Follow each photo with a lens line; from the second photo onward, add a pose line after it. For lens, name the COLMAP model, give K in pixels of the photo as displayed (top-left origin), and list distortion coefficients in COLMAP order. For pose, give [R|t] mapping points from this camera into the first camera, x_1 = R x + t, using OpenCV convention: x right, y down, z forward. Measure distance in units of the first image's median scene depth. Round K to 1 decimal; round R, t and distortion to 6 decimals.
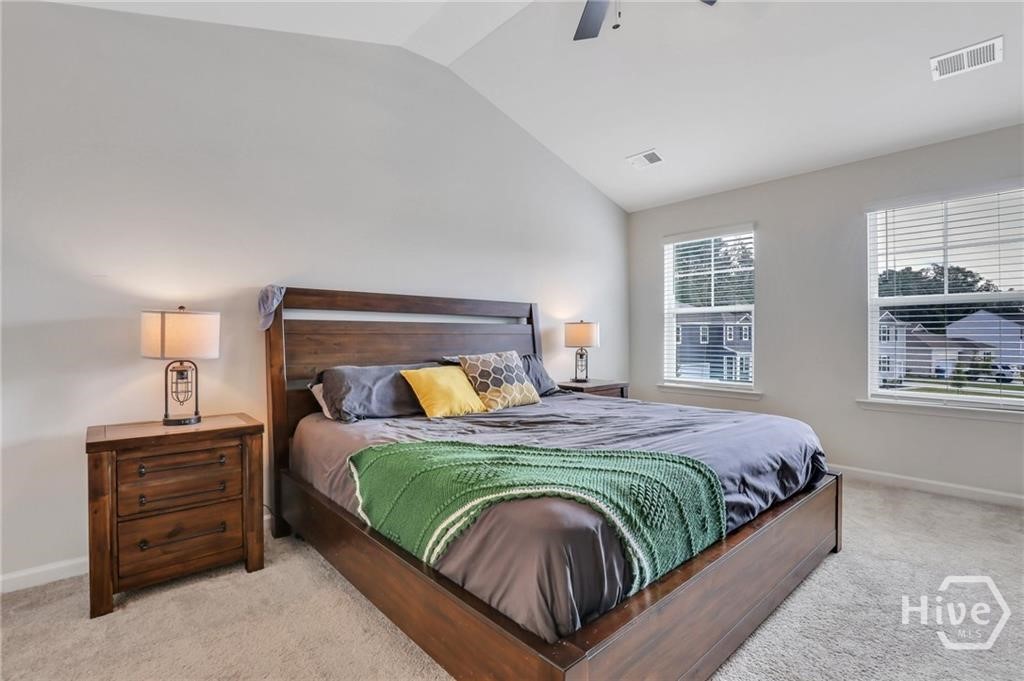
lens RADIAL K [[475.2, 0, 520.7], [0, 475.2, 337.4], [0, 0, 1]] dist [-0.027472, 0.000151]
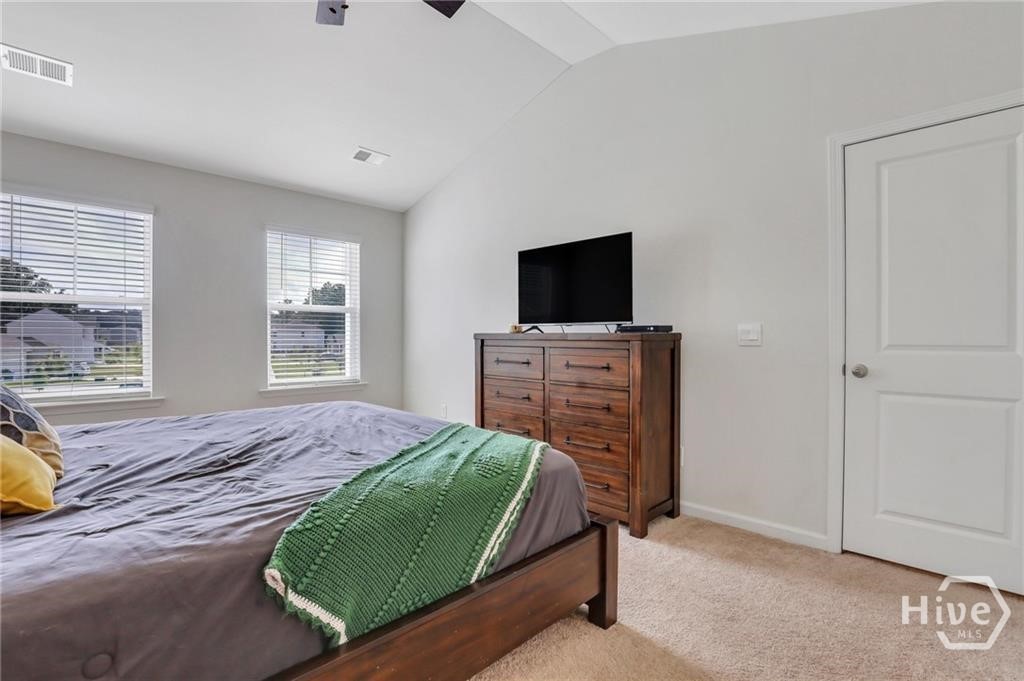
lens RADIAL K [[475.2, 0, 520.7], [0, 475.2, 337.4], [0, 0, 1]] dist [-0.027472, 0.000151]
pose [[-0.035905, -0.000458, 0.999355, -0.478556], [-0.002752, 0.999996, 0.000359, 0.000018], [-0.999351, -0.002737, -0.035906, 0.401575]]
